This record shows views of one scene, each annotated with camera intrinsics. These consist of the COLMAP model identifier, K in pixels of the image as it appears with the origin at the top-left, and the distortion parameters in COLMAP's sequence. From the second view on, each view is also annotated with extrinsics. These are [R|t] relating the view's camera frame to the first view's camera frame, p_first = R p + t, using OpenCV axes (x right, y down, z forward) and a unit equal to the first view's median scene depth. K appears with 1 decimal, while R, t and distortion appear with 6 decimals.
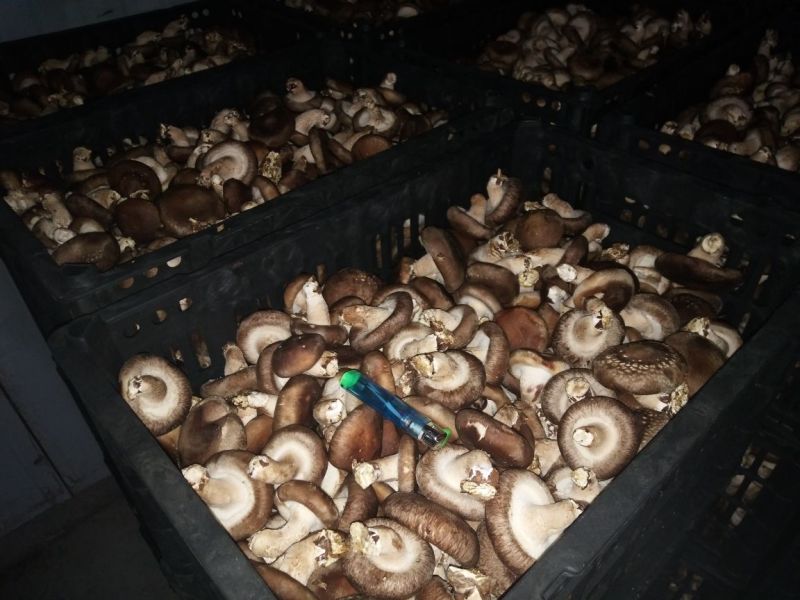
lens RADIAL K [[613.9, 0, 400.0], [0, 613.9, 300.0], [0, 0, 1]] dist [0.112204, -0.187906]
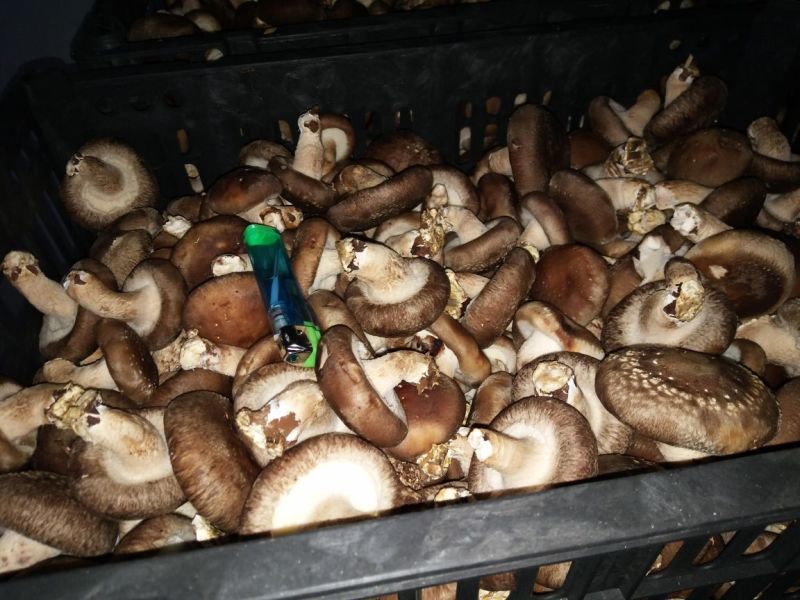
lens RADIAL K [[613.9, 0, 400.0], [0, 613.9, 300.0], [0, 0, 1]] dist [0.112204, -0.187906]
pose [[0.835225, 0.368413, -0.408254, 0.343825], [-0.330054, 0.929660, 0.163695, 0.022058], [0.439845, -0.001977, 0.898072, 0.373413]]
